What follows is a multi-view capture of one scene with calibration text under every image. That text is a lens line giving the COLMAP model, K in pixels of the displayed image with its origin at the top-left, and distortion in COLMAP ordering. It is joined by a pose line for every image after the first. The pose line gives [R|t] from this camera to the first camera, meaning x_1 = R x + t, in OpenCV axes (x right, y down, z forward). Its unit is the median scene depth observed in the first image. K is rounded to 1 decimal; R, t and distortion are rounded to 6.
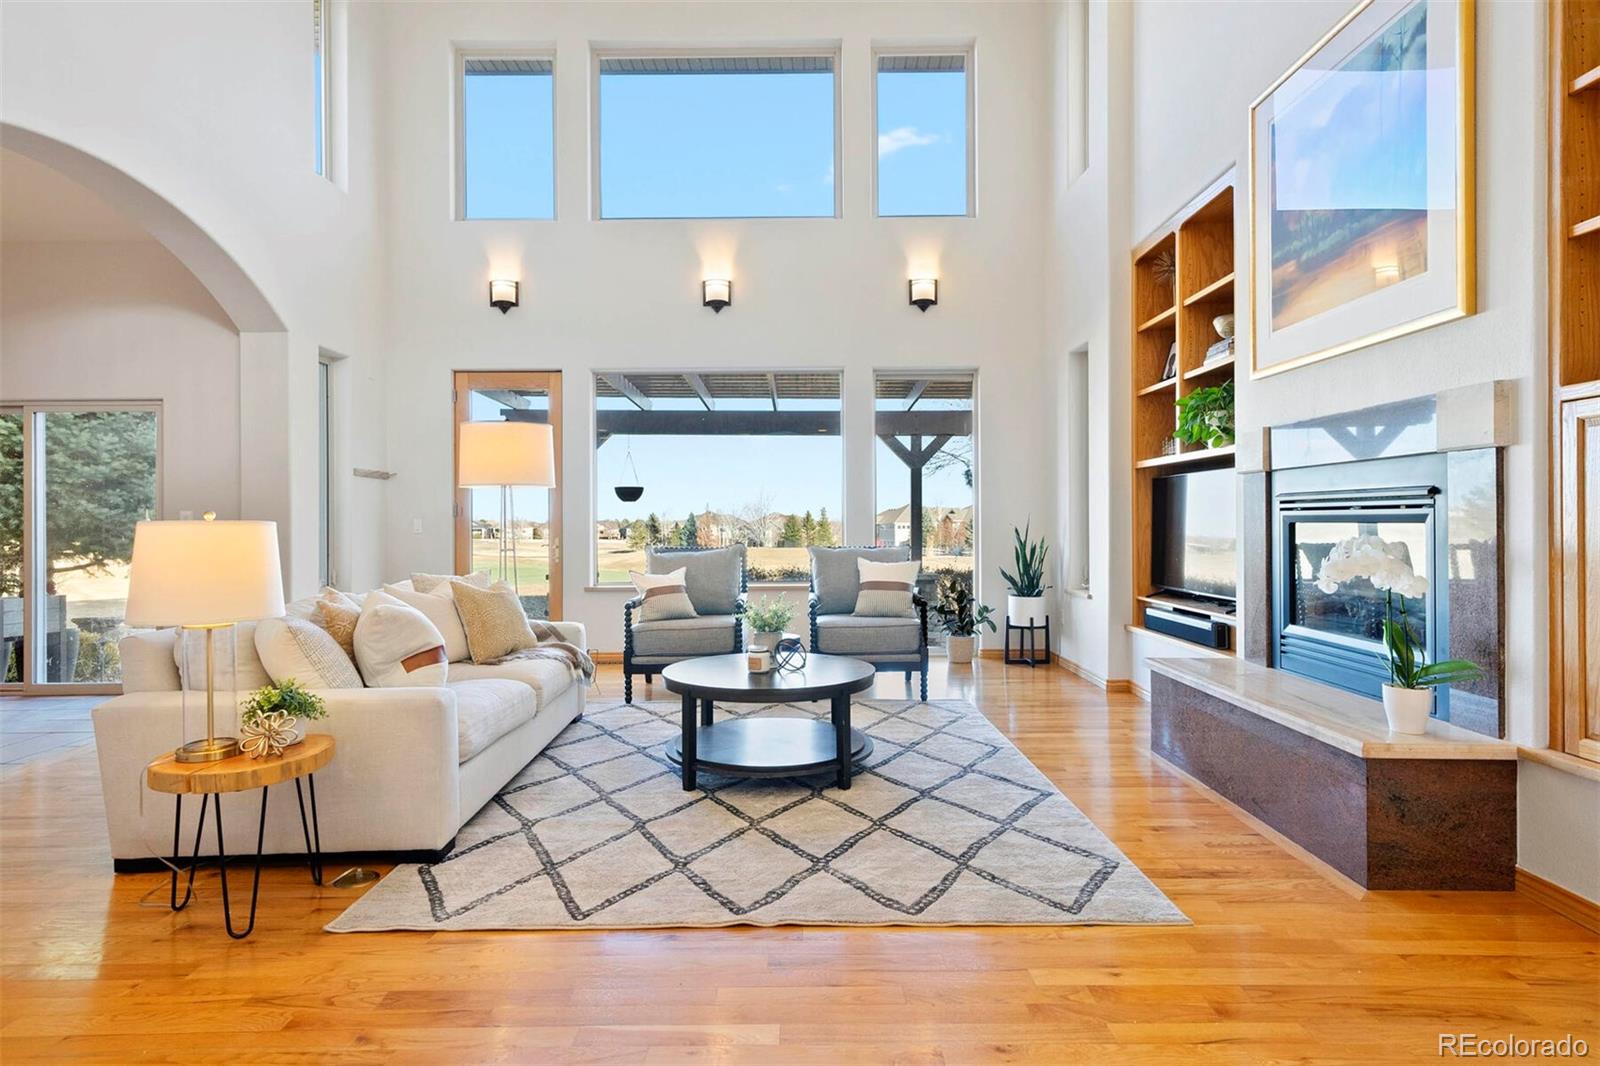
lens RADIAL K [[825.5, 0, 797.3], [0, 825.5, 529.1], [0, 0, 1]] dist [0.010042, 0.001169]
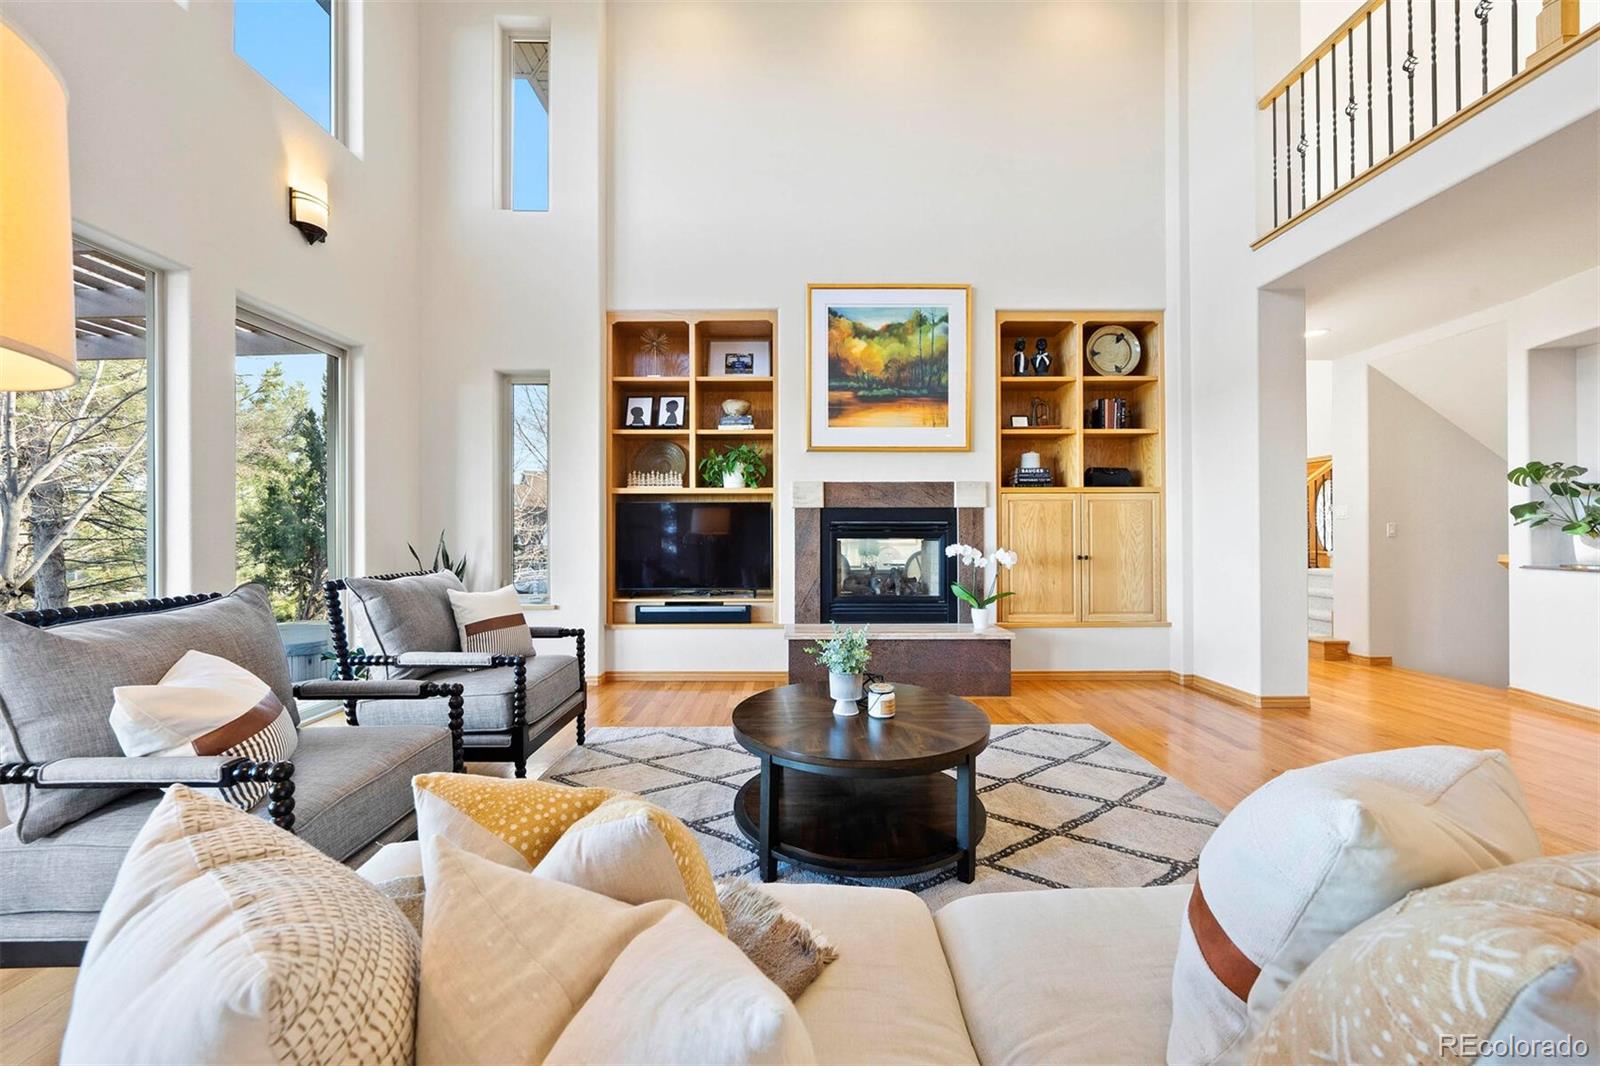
lens RADIAL K [[579.9, 0, 796.9], [0, 579.9, 531.1], [0, 0, 1]] dist [0.001484, 0.000013]
pose [[0.012292, 0.003468, 0.999918, -0.834450], [0.008094, 0.999961, -0.003568, -0.022970], [-0.999892, 0.008137, 0.012263, 1.390865]]
